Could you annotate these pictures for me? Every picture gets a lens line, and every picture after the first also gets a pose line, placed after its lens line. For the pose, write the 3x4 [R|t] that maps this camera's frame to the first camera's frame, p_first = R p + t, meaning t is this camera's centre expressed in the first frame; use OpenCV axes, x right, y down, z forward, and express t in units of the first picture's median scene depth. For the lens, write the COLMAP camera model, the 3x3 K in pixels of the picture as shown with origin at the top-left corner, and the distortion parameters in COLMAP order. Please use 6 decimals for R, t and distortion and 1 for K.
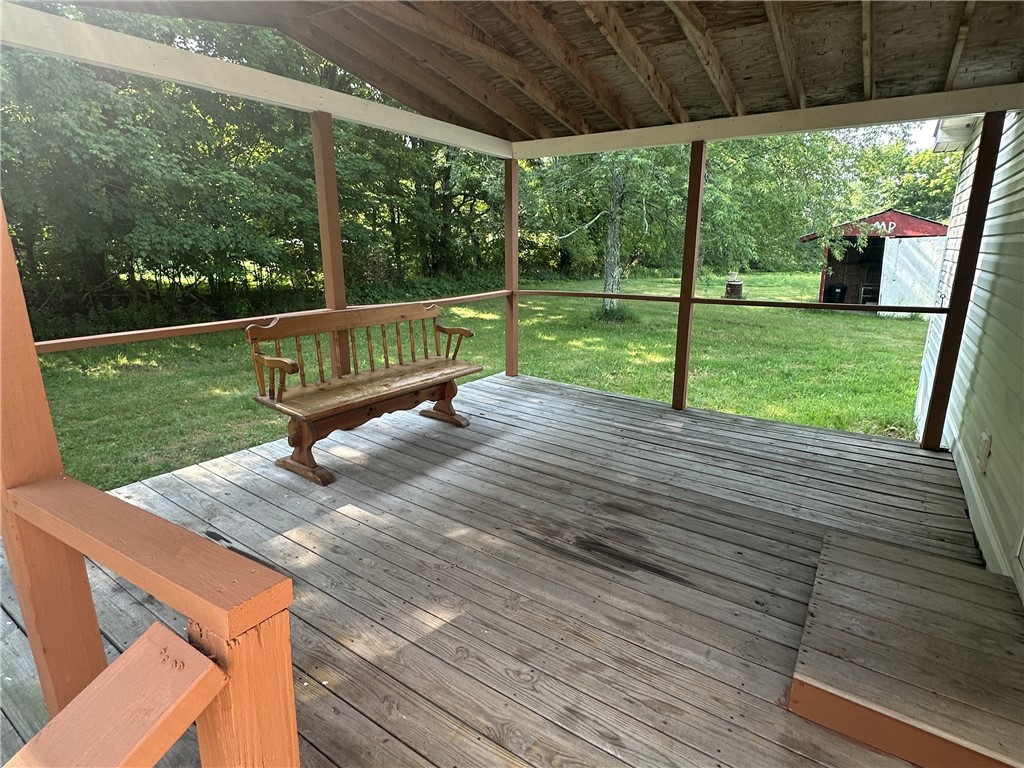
lens RADIAL K [[543.5, 0, 513.9], [0, 543.5, 383.2], [0, 0, 1]] dist [-0.003852, -0.000376]
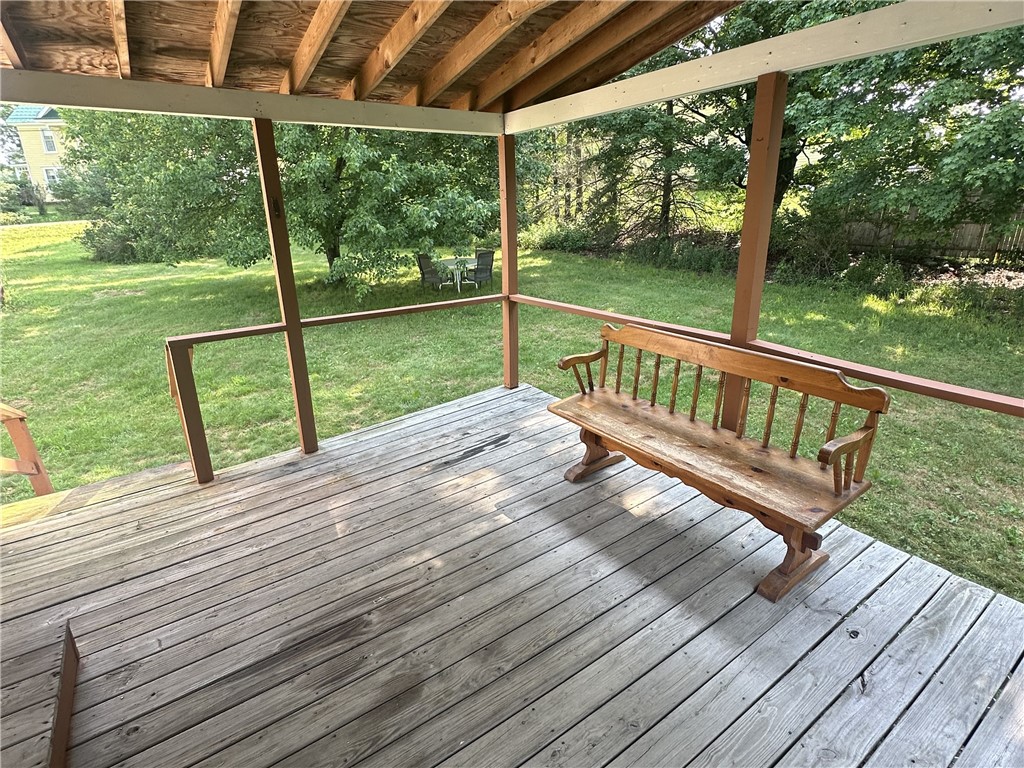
lens RADIAL K [[543.5, 0, 513.9], [0, 543.5, 383.2], [0, 0, 1]] dist [-0.003852, -0.000376]
pose [[-0.374237, 0.284449, -0.882630, 0.546651], [-0.213507, 0.899794, 0.380507, -0.344819], [0.902420, 0.330847, -0.276004, 1.063271]]
